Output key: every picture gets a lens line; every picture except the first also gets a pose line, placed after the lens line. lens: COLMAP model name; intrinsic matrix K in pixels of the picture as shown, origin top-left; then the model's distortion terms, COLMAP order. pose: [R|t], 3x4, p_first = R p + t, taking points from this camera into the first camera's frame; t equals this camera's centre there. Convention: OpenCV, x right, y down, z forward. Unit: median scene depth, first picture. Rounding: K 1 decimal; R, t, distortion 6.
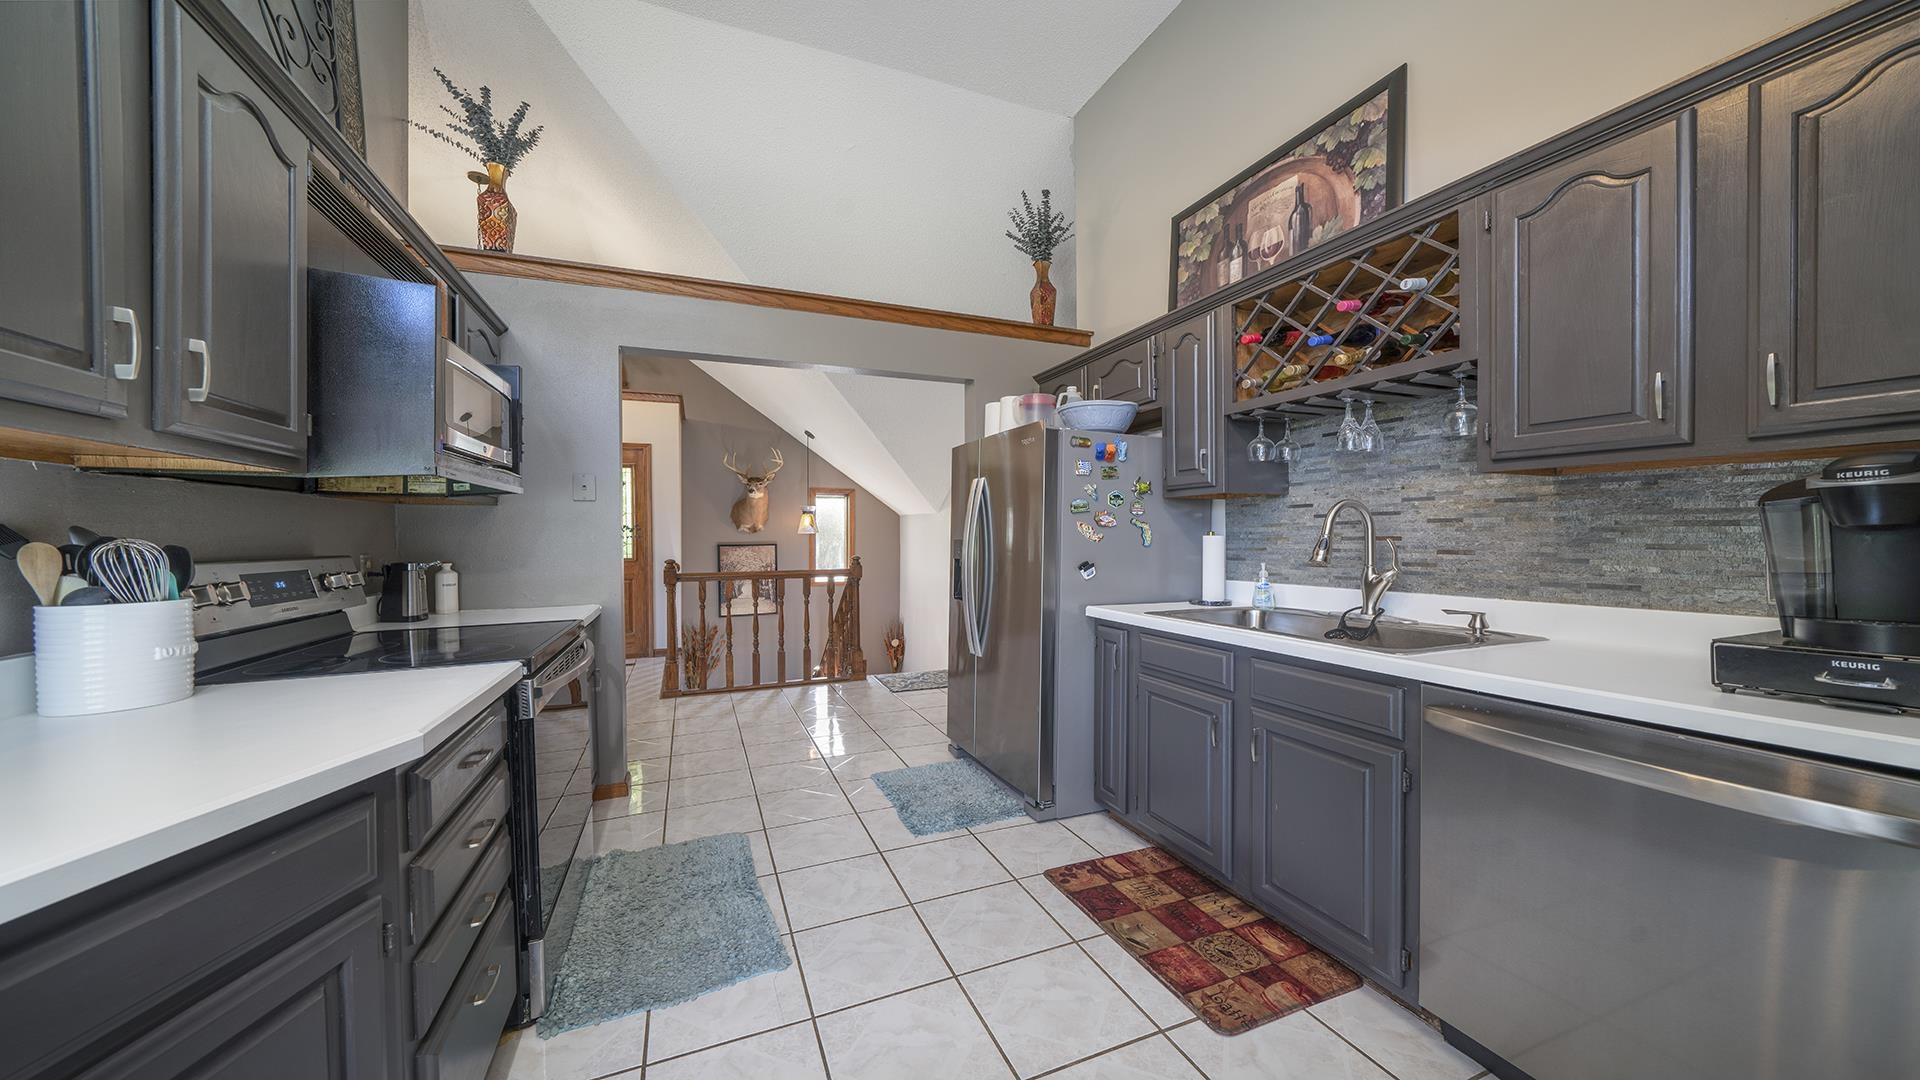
lens RADIAL K [[652.9, 0, 961.5], [0, 652.9, 537.7], [0, 0, 1]] dist [-0.007738, 0.000802]
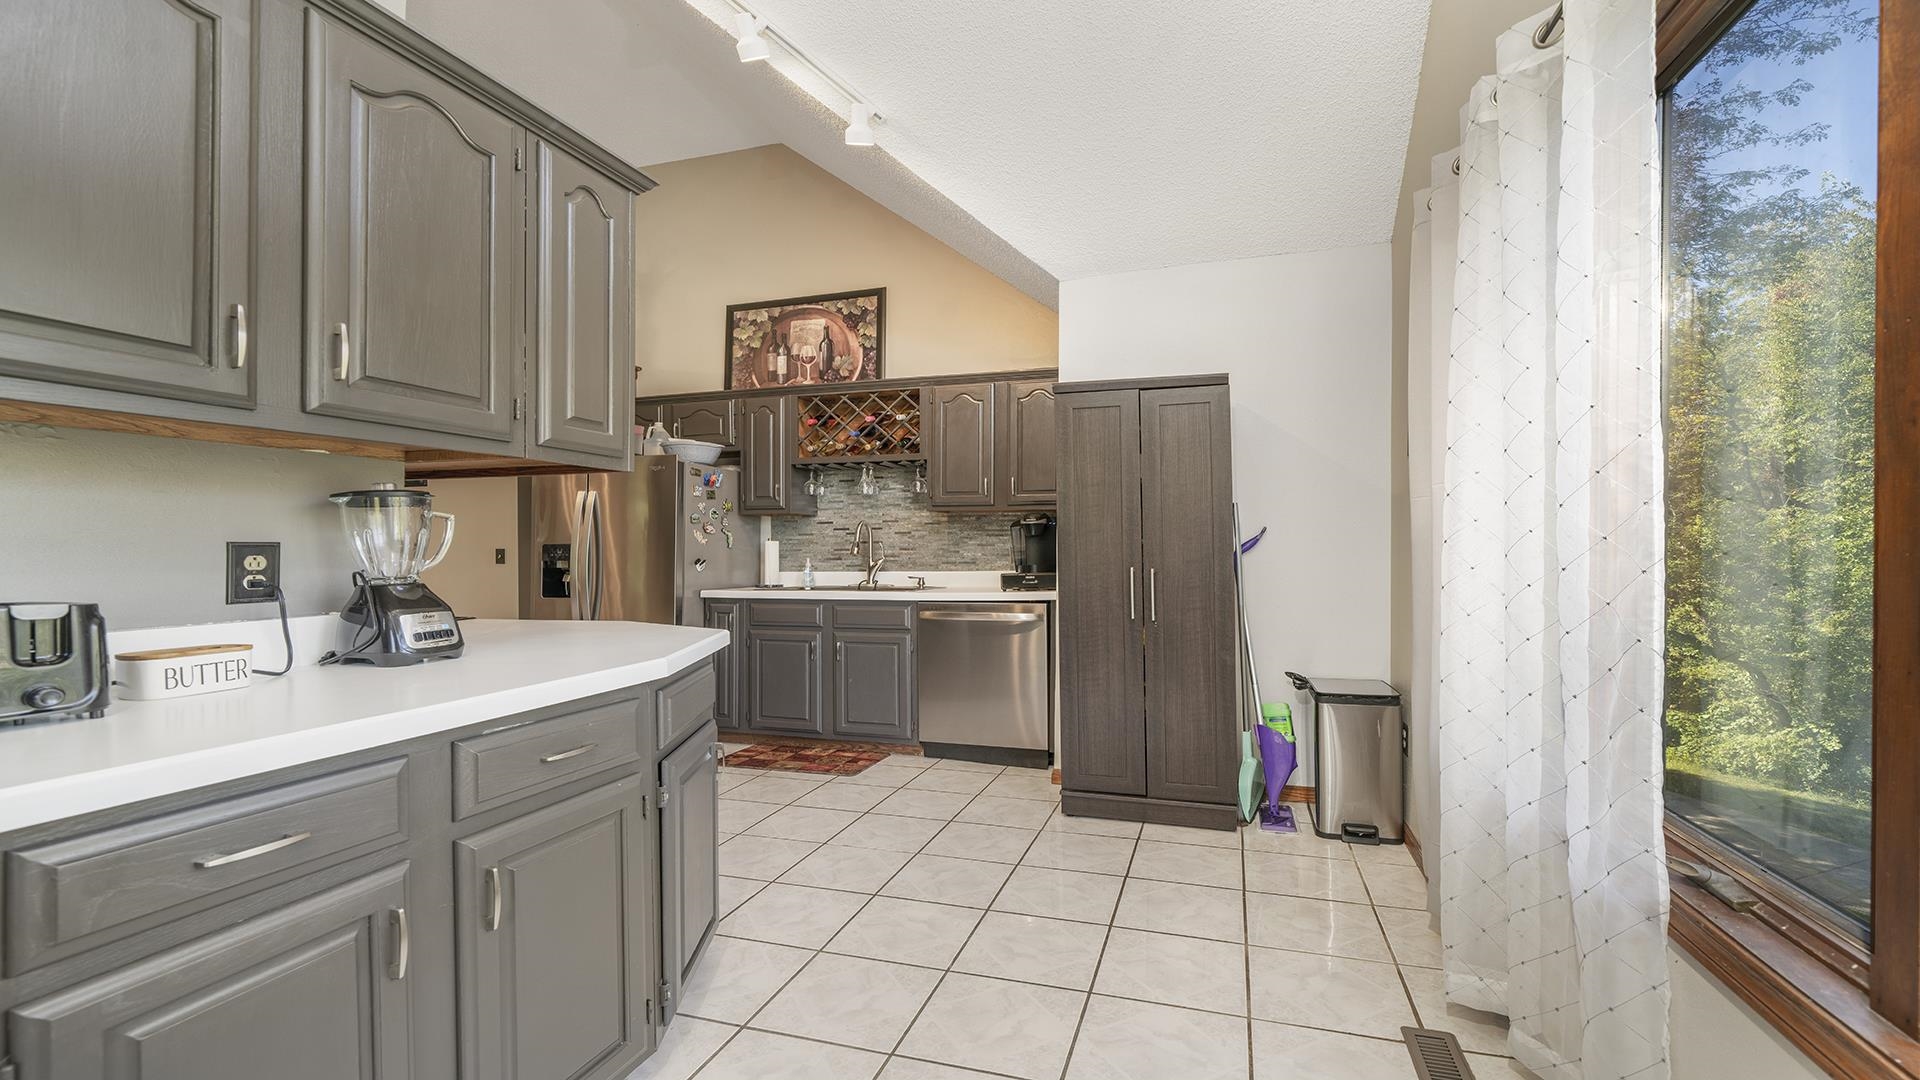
lens RADIAL K [[887.7, 0, 957.1], [0, 887.7, 543.2], [0, 0, 1]] dist [-0.000307, 0.000386]
pose [[0.650354, 0.011816, 0.759539, -1.016027], [0.002516, 0.999840, -0.017708, 0.044505], [-0.759627, 0.013427, 0.650221, -0.735756]]
